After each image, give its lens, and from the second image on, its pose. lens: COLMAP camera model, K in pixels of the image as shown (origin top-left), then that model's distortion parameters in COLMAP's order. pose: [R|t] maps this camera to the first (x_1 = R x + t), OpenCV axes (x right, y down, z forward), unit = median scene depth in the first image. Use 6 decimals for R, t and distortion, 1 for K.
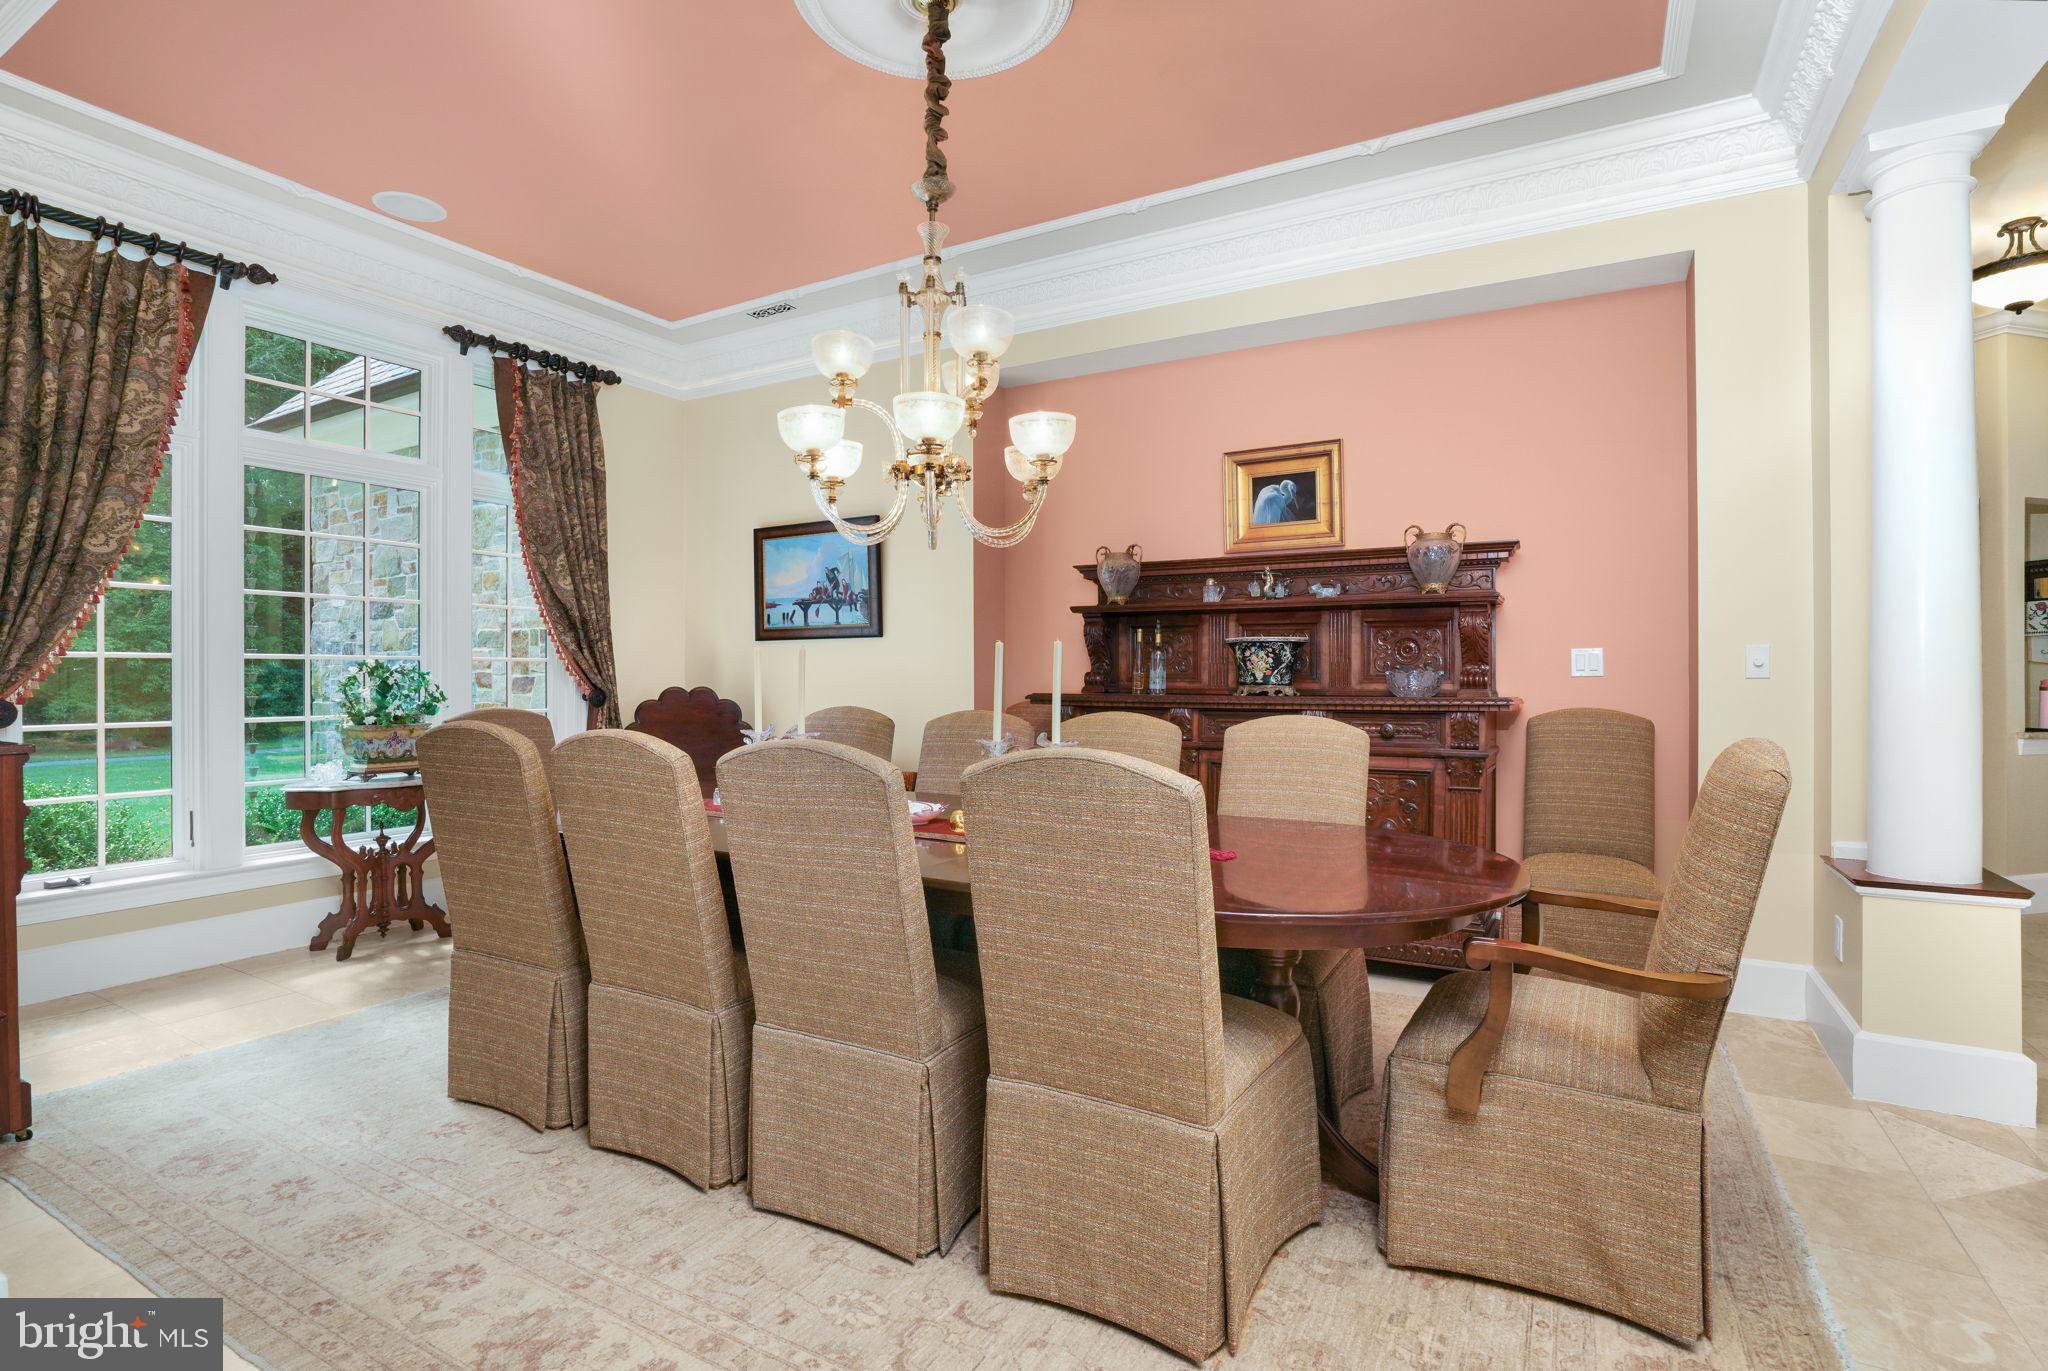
lens RADIAL K [[946.0, 0, 1028.8], [0, 946.0, 678.6], [0, 0, 1]] dist [-0.030955, 0.001750]
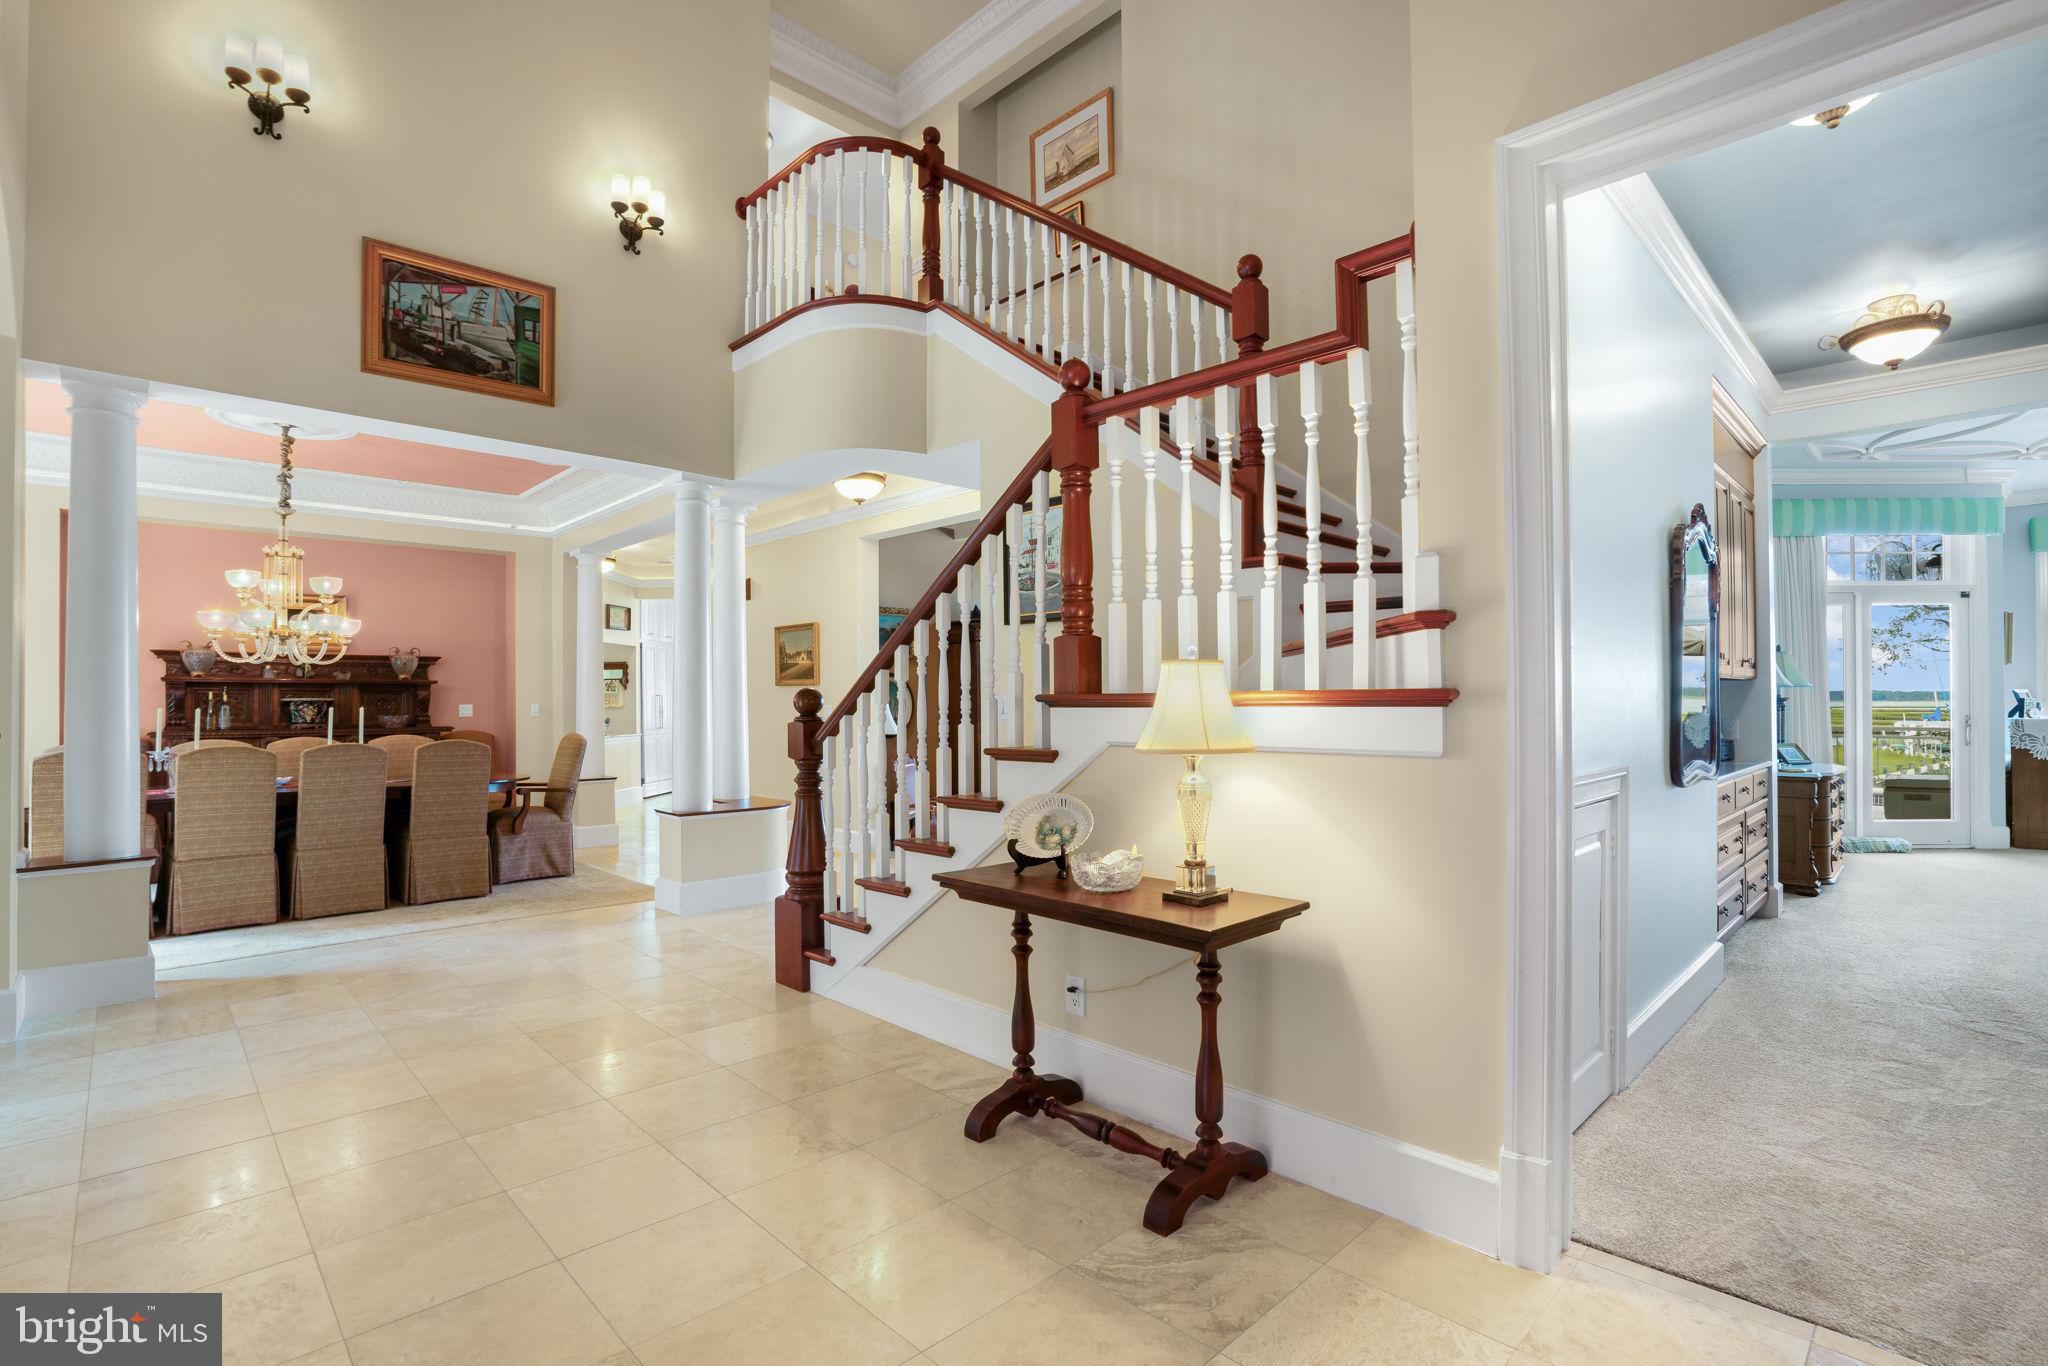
lens RADIAL K [[946.0, 0, 1028.5], [0, 946.0, 692.3], [0, 0, 1]] dist [-0.030955, 0.001750]
pose [[0.279230, 0.008965, 0.960182, -1.038062], [0.006586, 0.999915, -0.011251, -0.023649], [-0.960202, 0.009465, 0.279147, -0.816169]]
